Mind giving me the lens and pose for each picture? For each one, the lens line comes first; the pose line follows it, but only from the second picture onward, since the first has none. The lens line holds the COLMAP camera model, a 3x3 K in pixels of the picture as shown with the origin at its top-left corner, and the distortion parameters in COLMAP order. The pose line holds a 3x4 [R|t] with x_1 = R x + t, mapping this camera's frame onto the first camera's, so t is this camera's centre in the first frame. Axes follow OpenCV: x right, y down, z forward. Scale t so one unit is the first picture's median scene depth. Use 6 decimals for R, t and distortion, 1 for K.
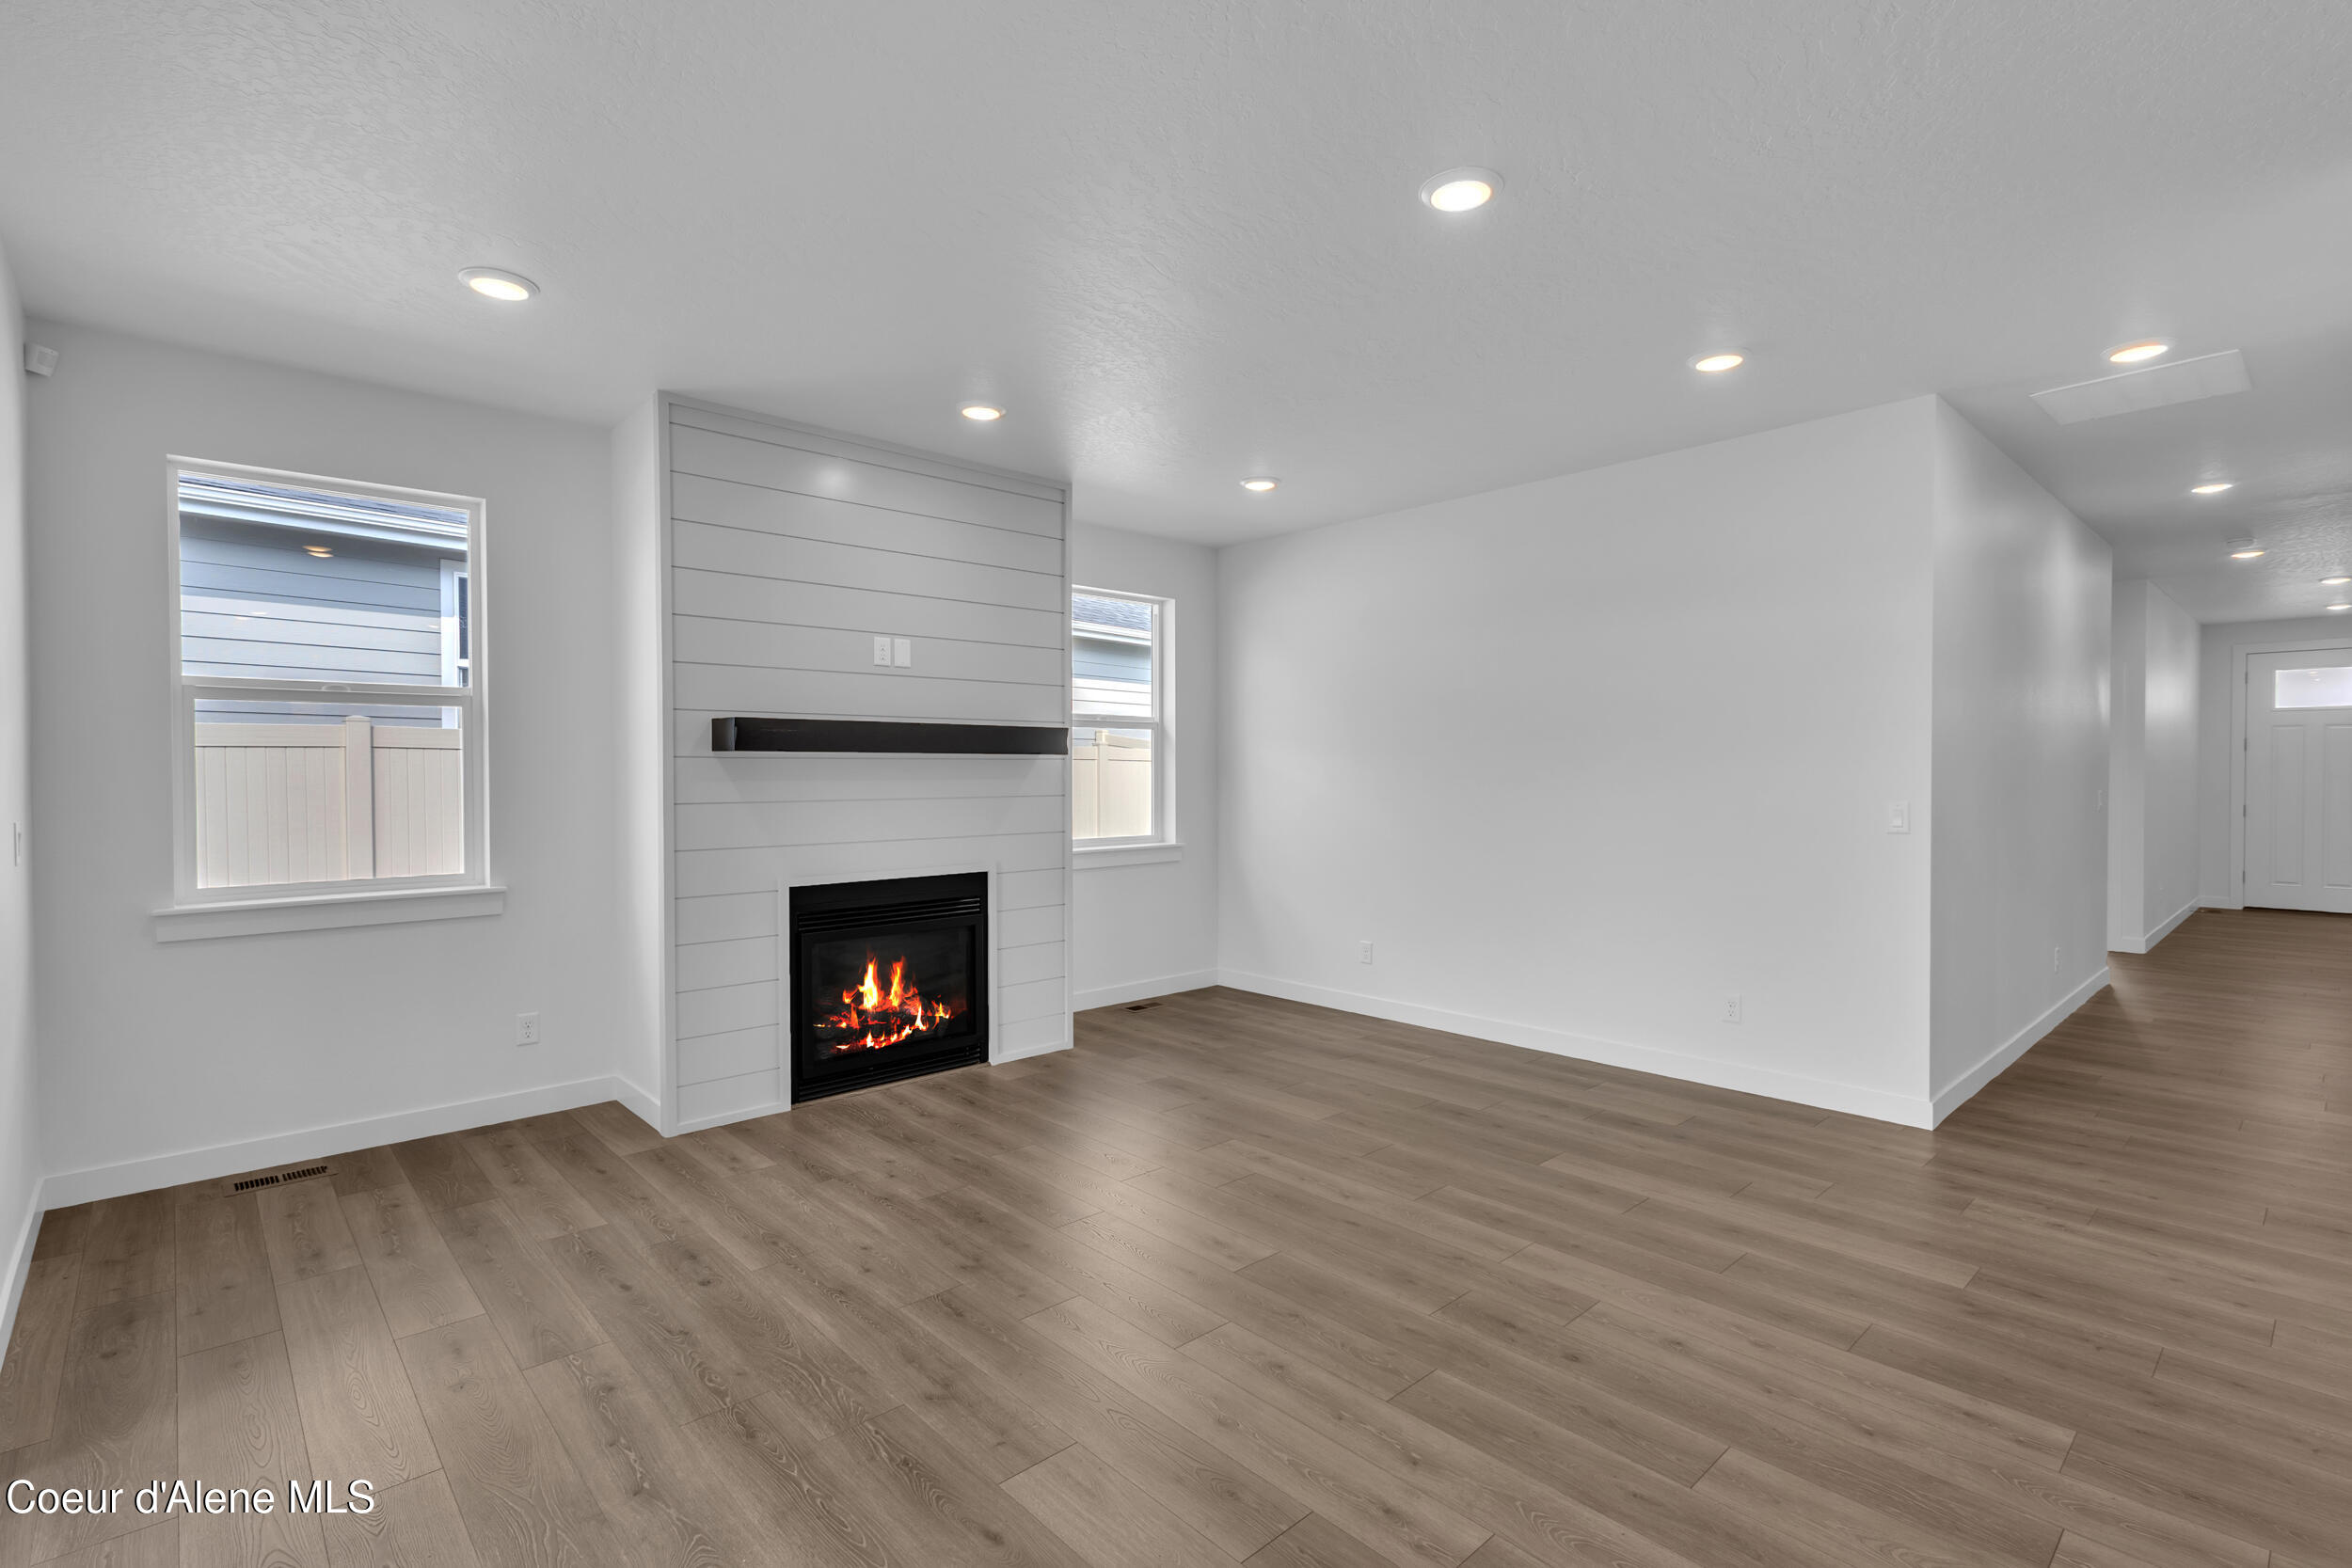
lens RADIAL K [[1093.7, 0, 1178.1], [0, 1093.7, 785.6], [0, 0, 1]] dist [0.010620, -0.000234]
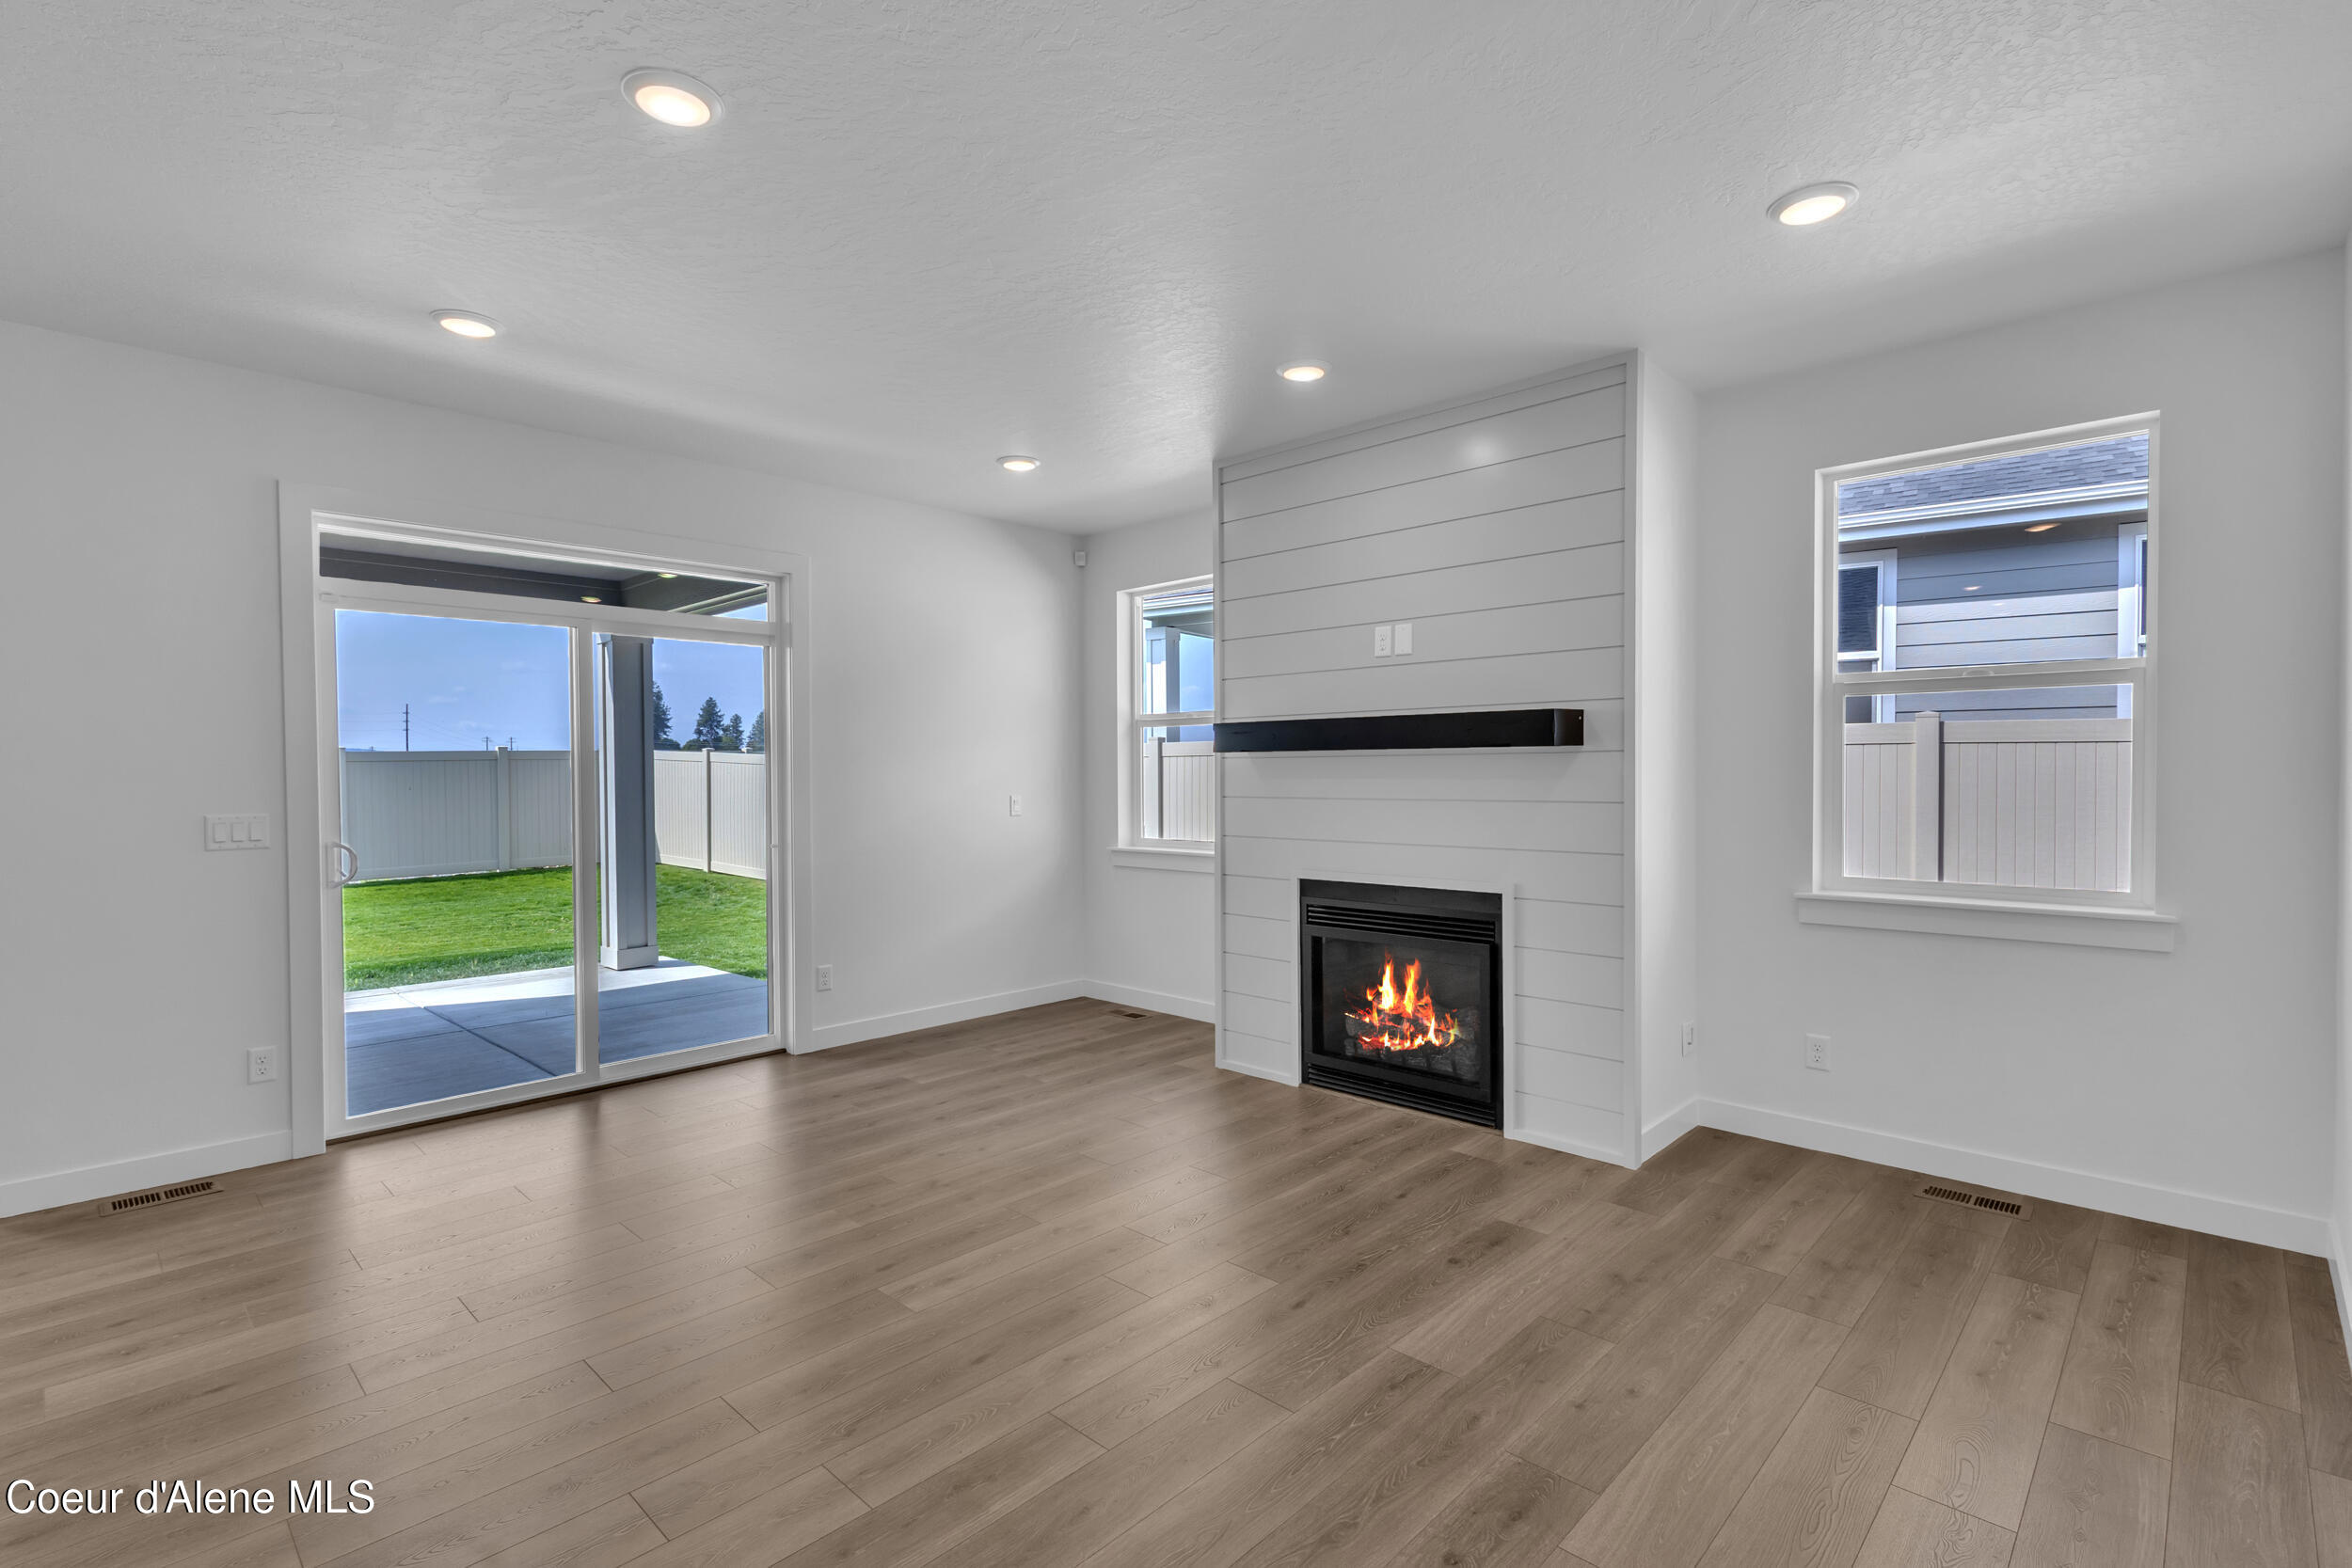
lens RADIAL K [[1093.7, 0, 1178.1], [0, 1093.7, 785.6], [0, 0, 1]] dist [0.010620, -0.000234]
pose [[0.062686, 0.016242, -0.997901, 0.714421], [-0.010162, 0.999826, 0.015635, -0.013015], [0.997982, 0.009161, 0.062840, 0.834986]]
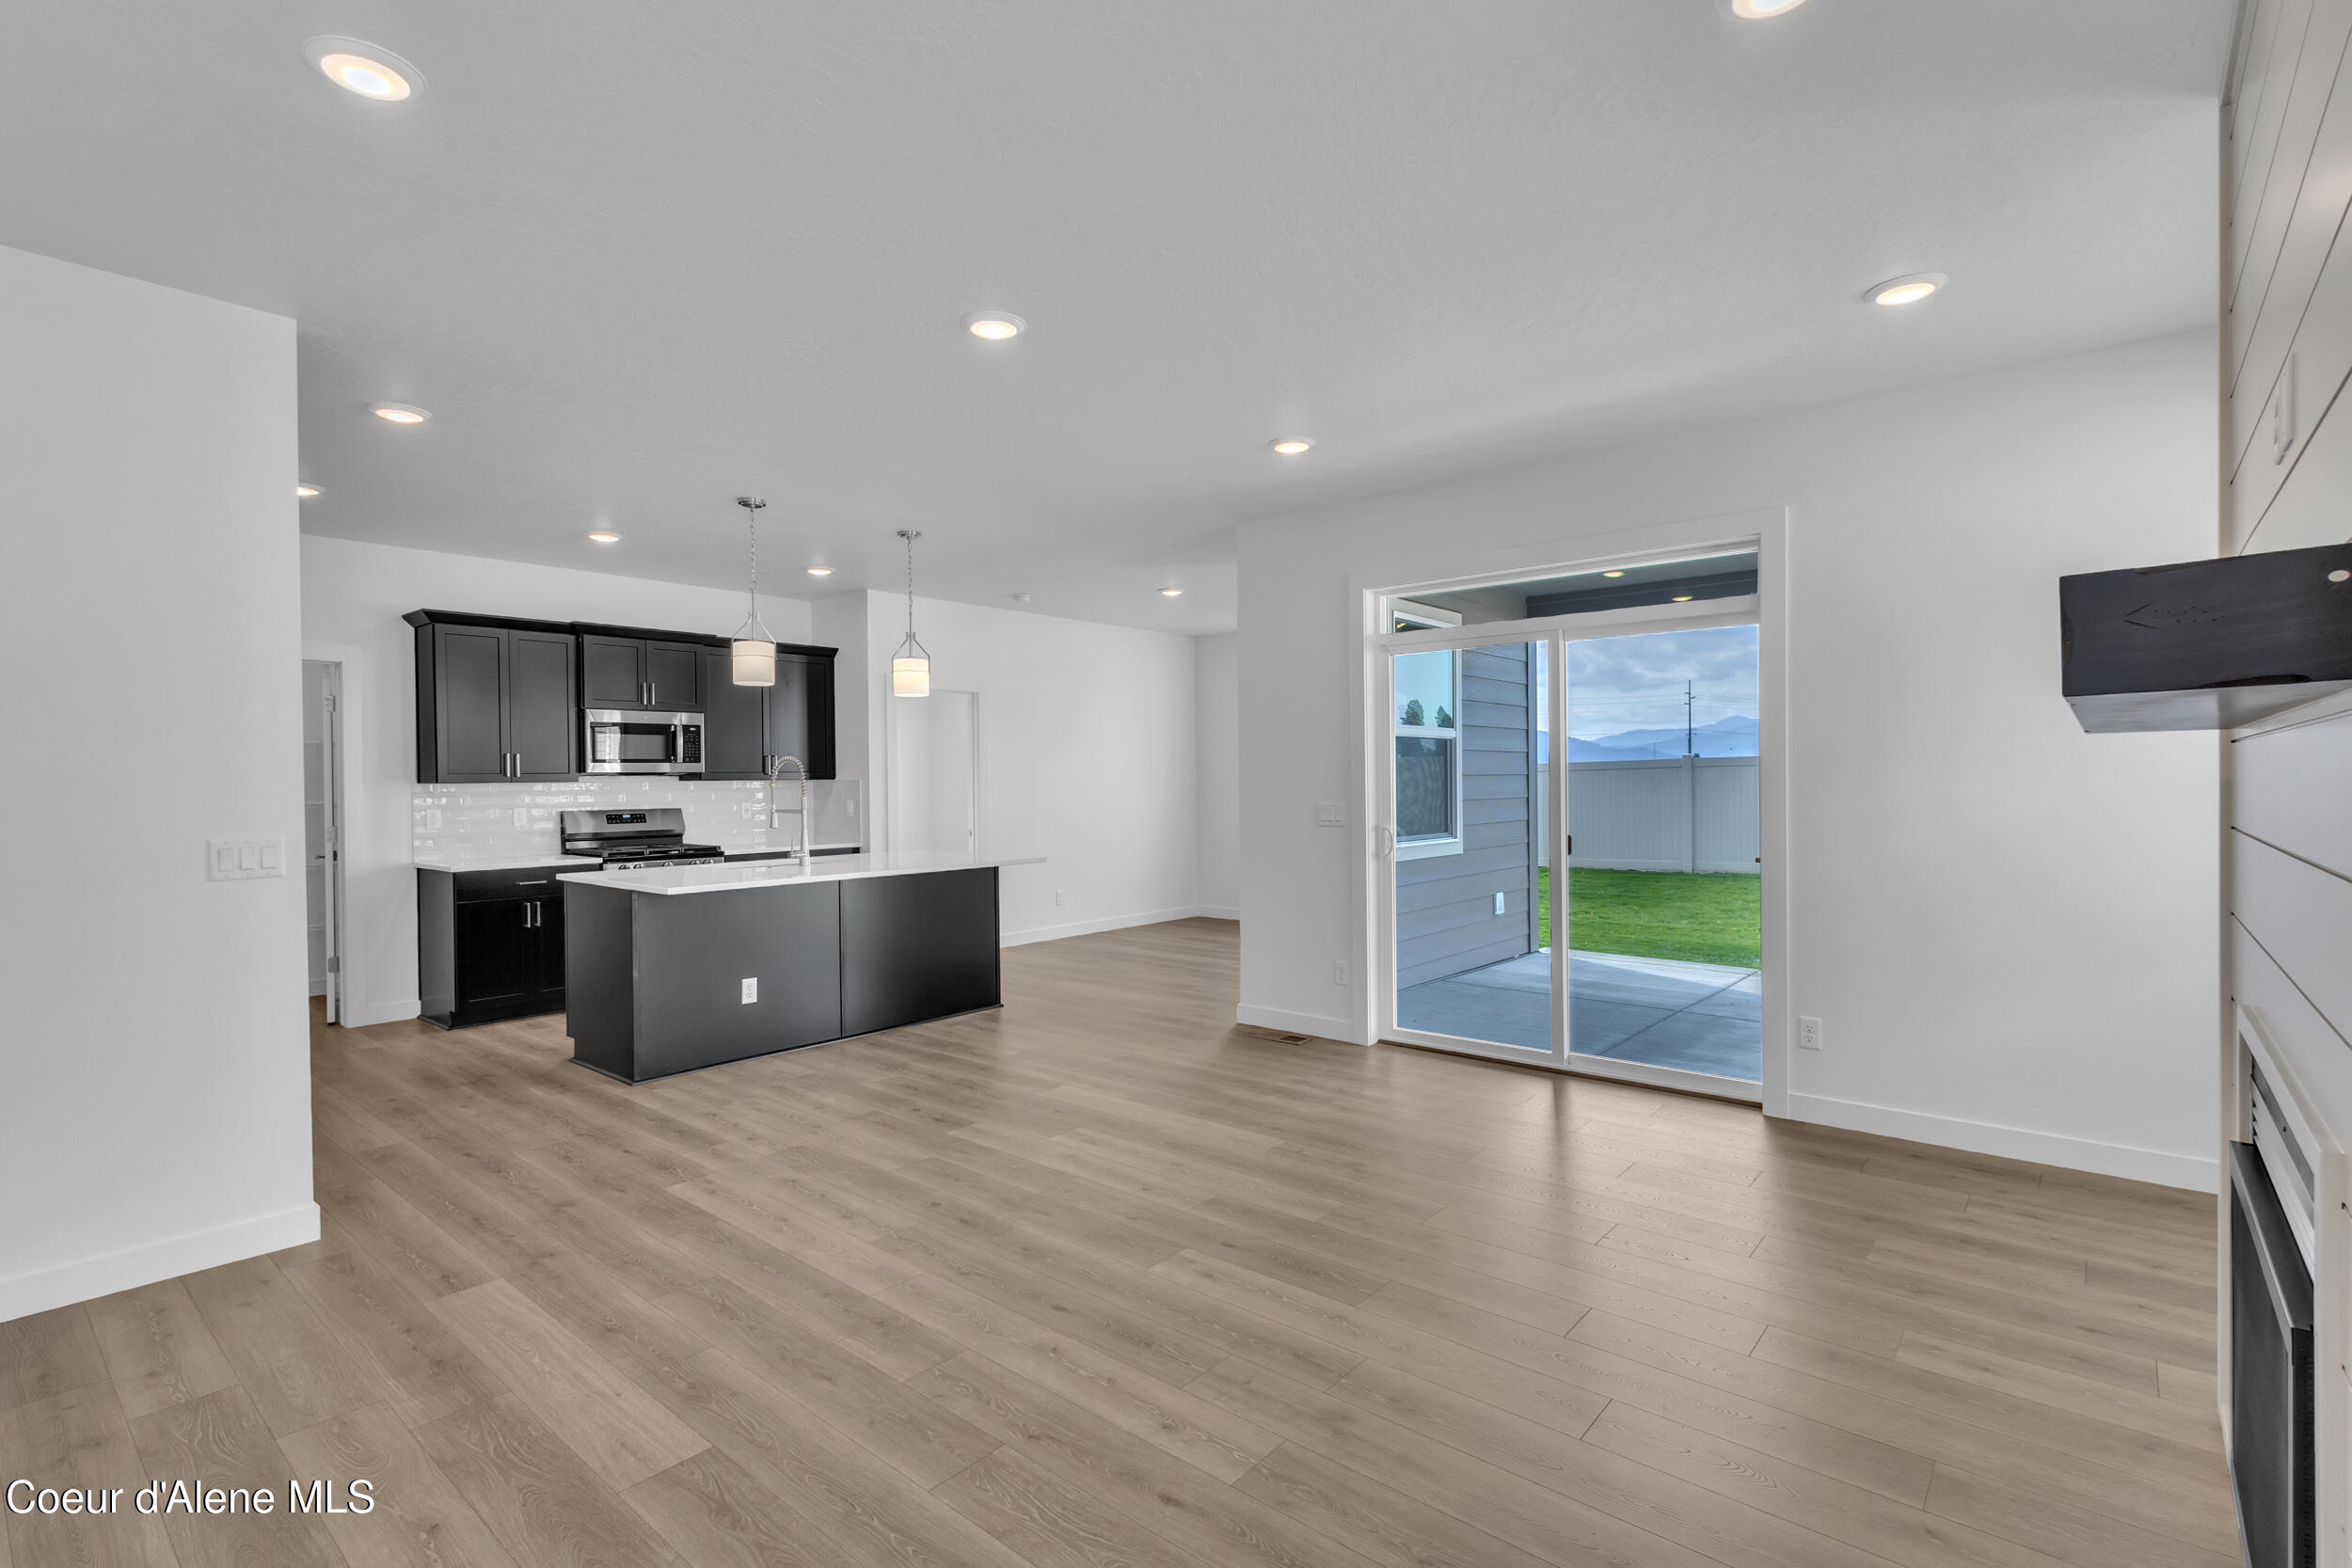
lens RADIAL K [[1093.7, 0, 1178.1], [0, 1093.7, 785.6], [0, 0, 1]] dist [0.010620, -0.000234]
pose [[-0.992930, 0.013542, -0.117929, 0.124845], [0.010714, 0.999640, 0.024583, -0.023730], [0.118219, 0.023146, -0.992718, 1.425493]]
